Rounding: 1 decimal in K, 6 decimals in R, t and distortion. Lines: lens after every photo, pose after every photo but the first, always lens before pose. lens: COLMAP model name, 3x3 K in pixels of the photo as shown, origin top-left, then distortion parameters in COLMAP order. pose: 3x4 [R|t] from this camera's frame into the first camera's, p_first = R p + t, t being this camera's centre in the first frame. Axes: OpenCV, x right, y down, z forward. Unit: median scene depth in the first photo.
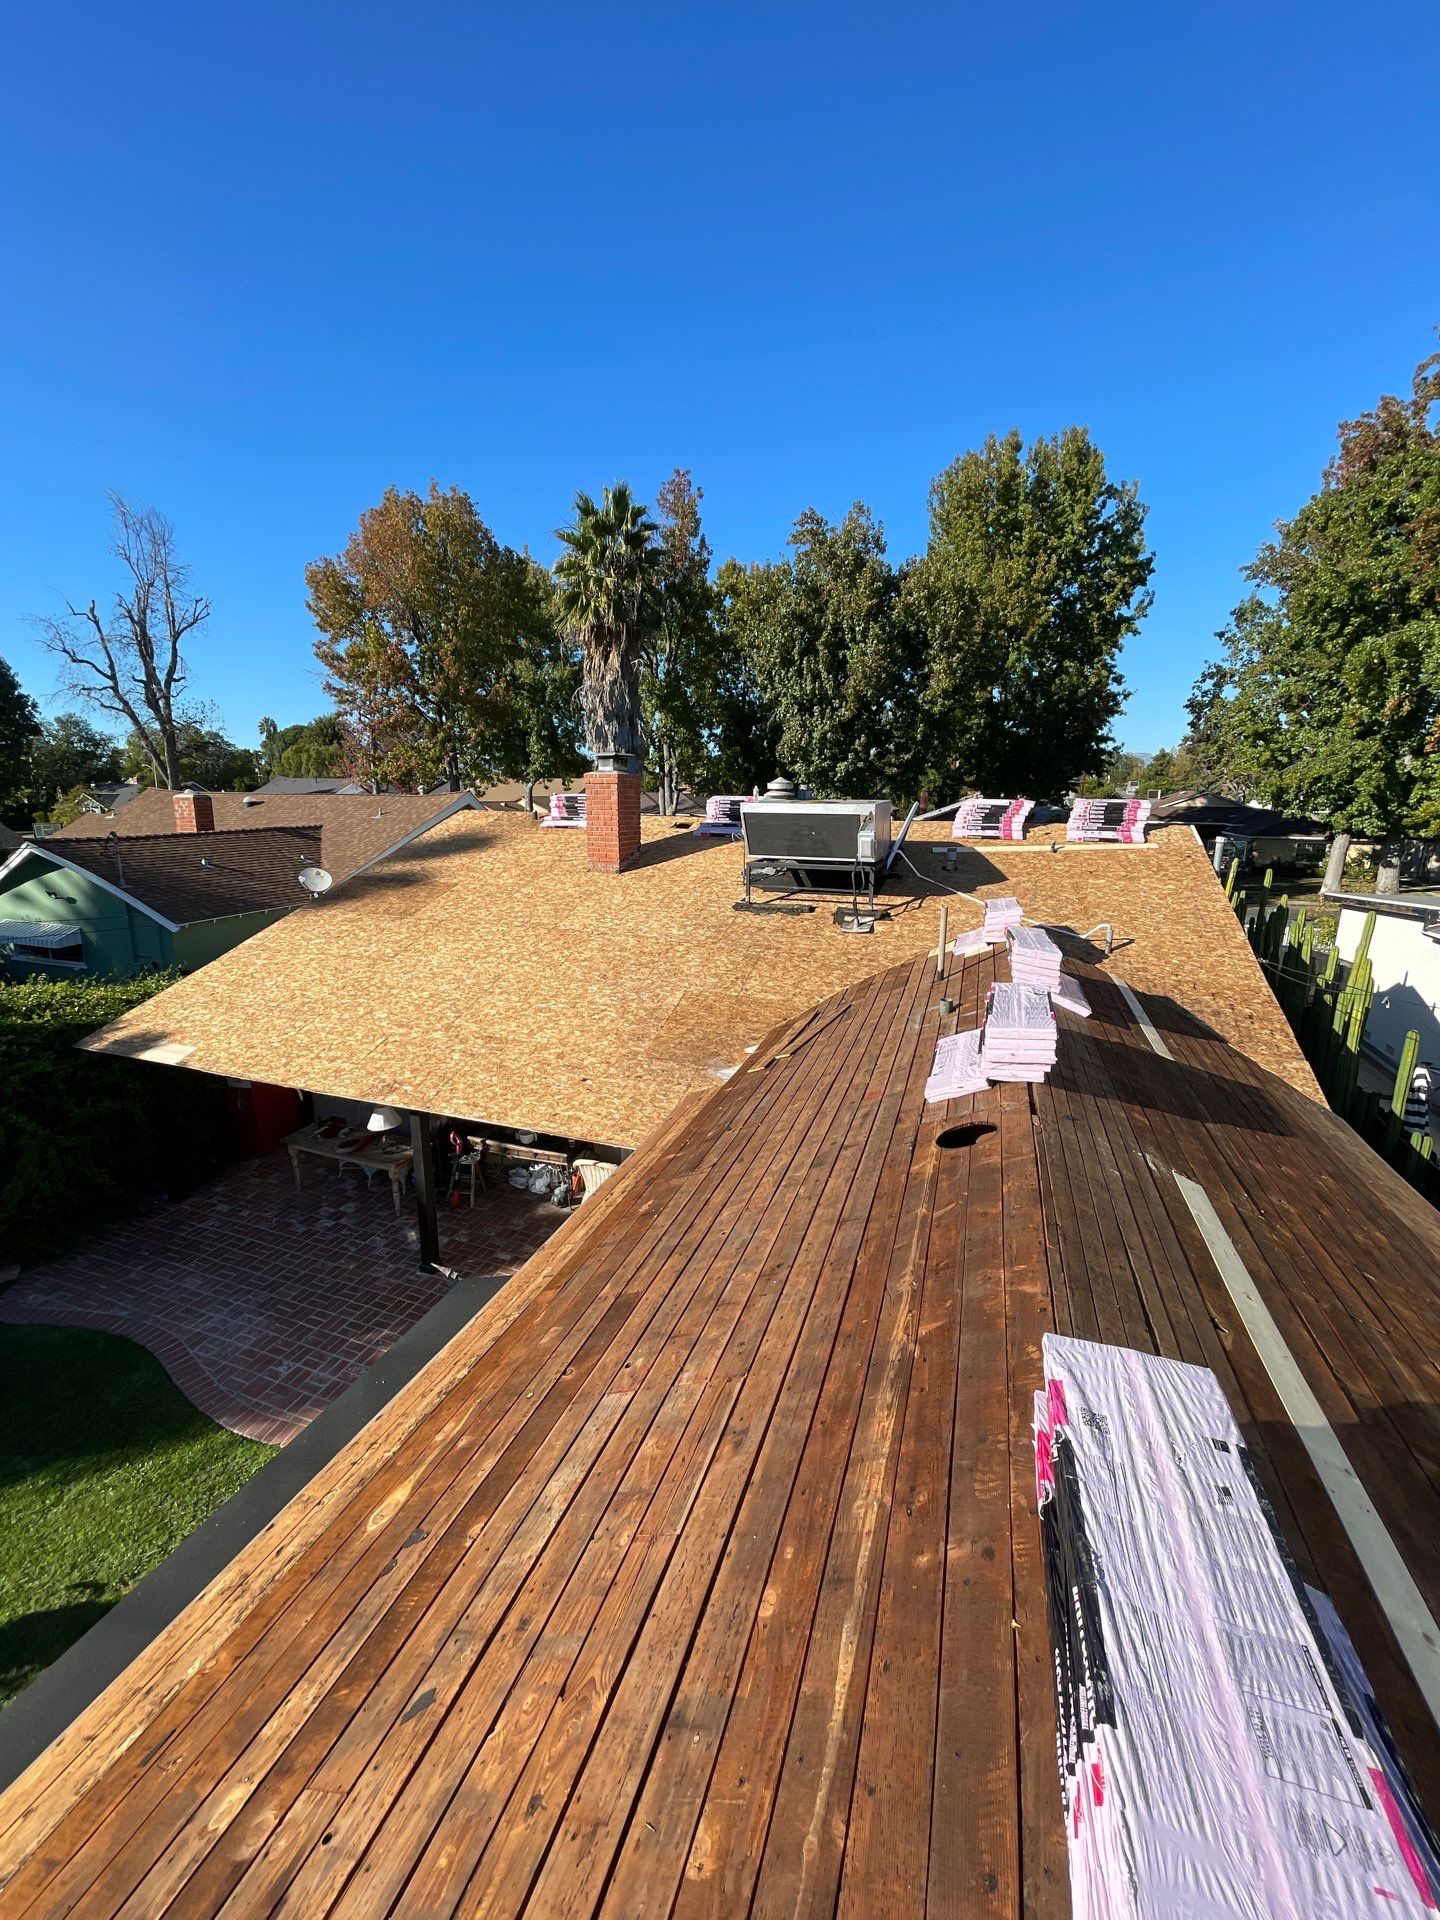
lens RADIAL K [[787.2, 0, 713.3], [0, 787.2, 957.6], [0, 0, 1]] dist [0.000996, 0.000077]
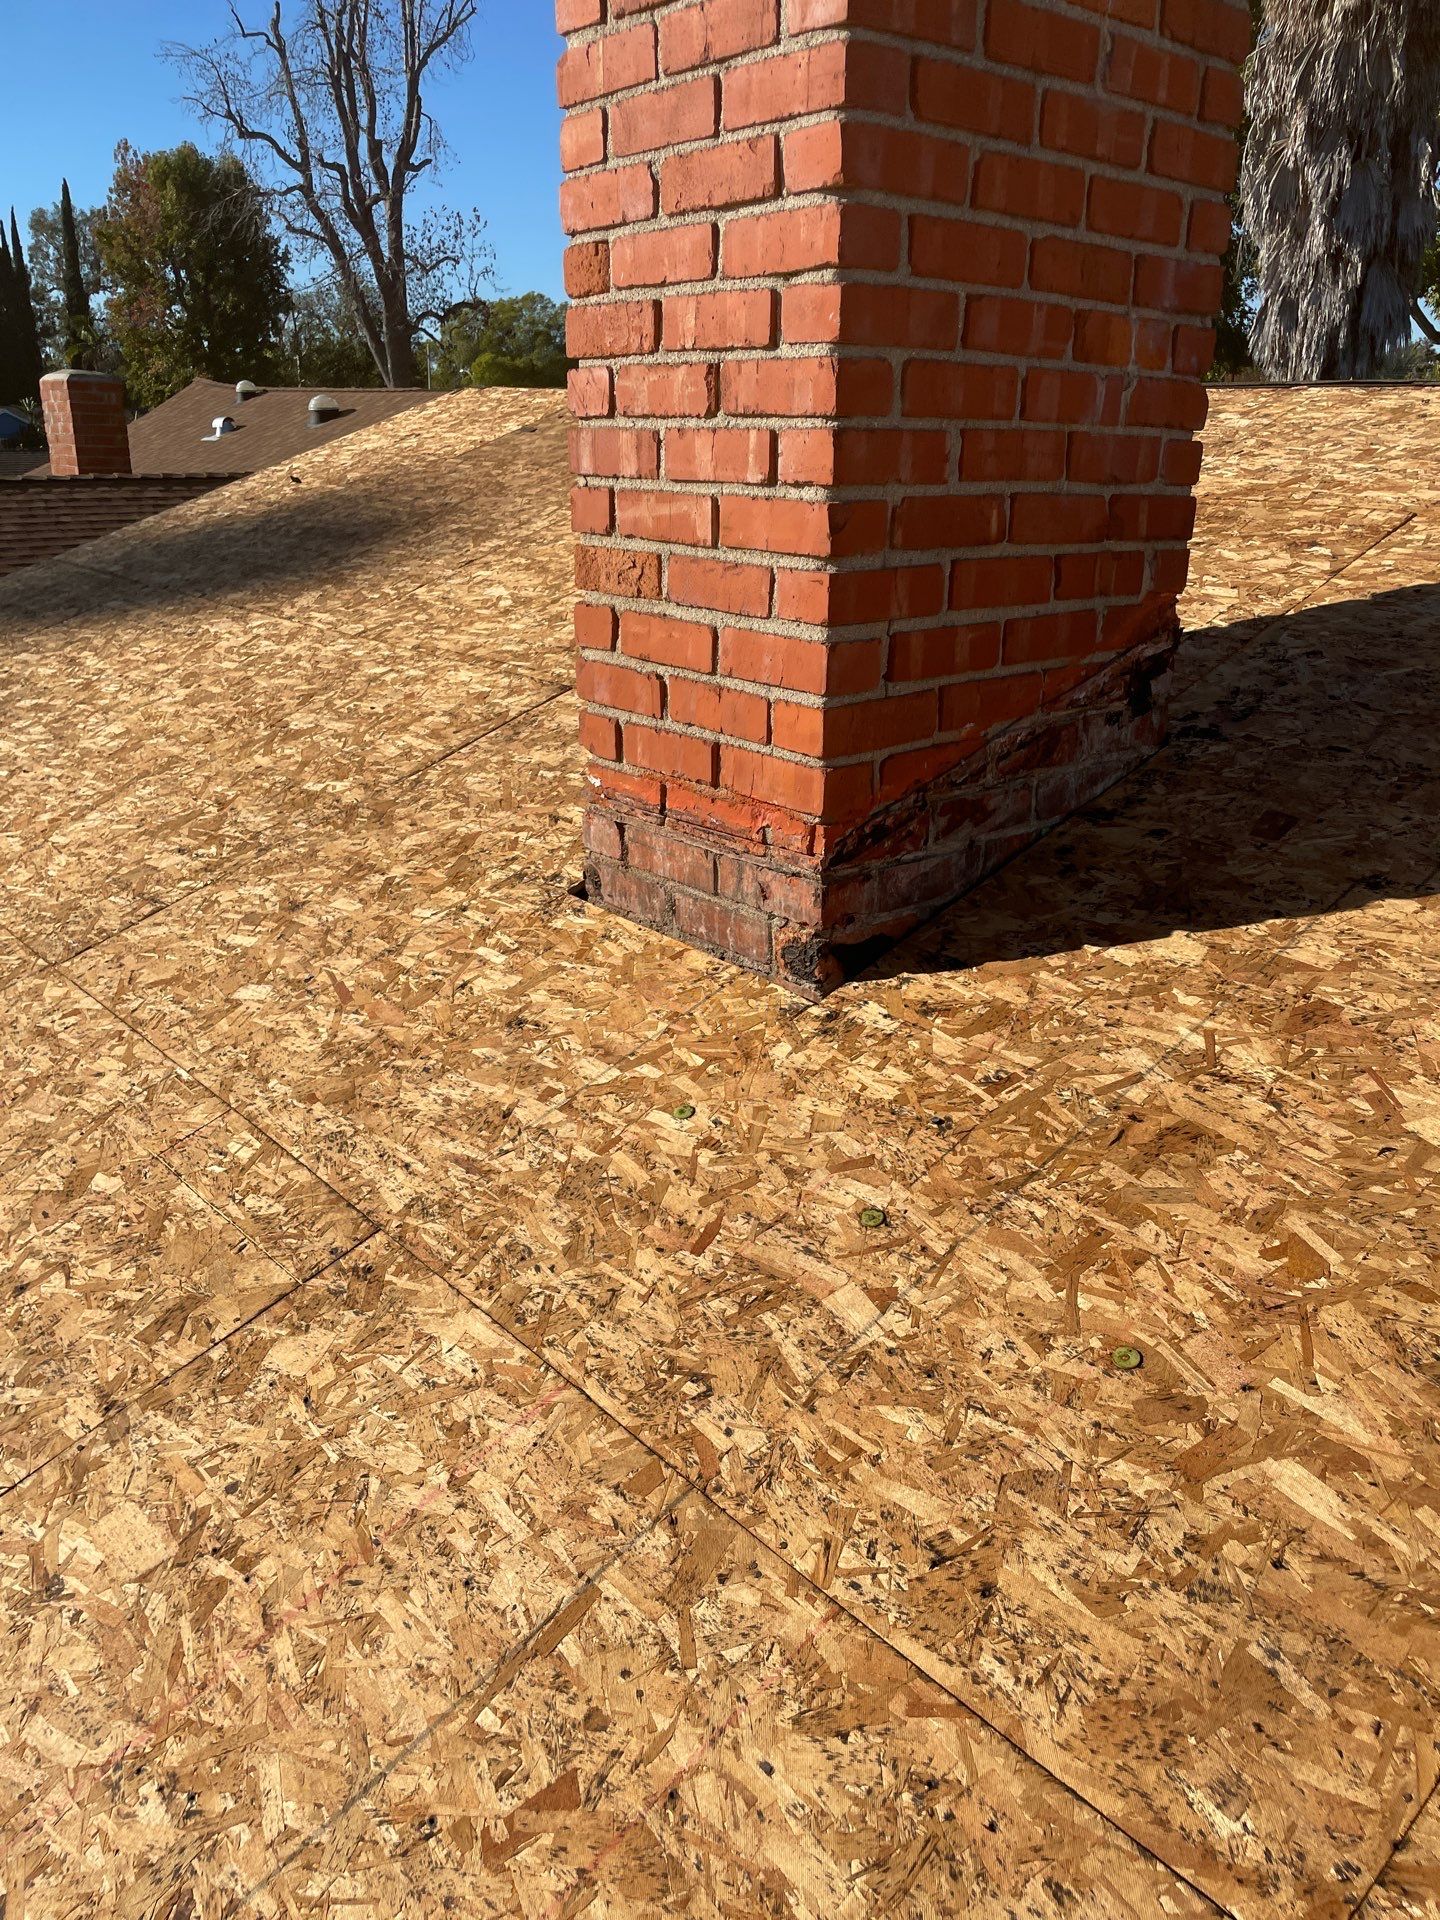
lens RADIAL K [[1449.2, 0, 720.0], [0, 1449.2, 960.0], [0, 0, 1]] dist [0.093398, -0.127906]
pose [[0.874782, 0.173755, -0.452288, -0.022355], [-0.111210, 0.980569, 0.161609, -0.054743], [0.471580, -0.091074, 0.877108, 0.345896]]
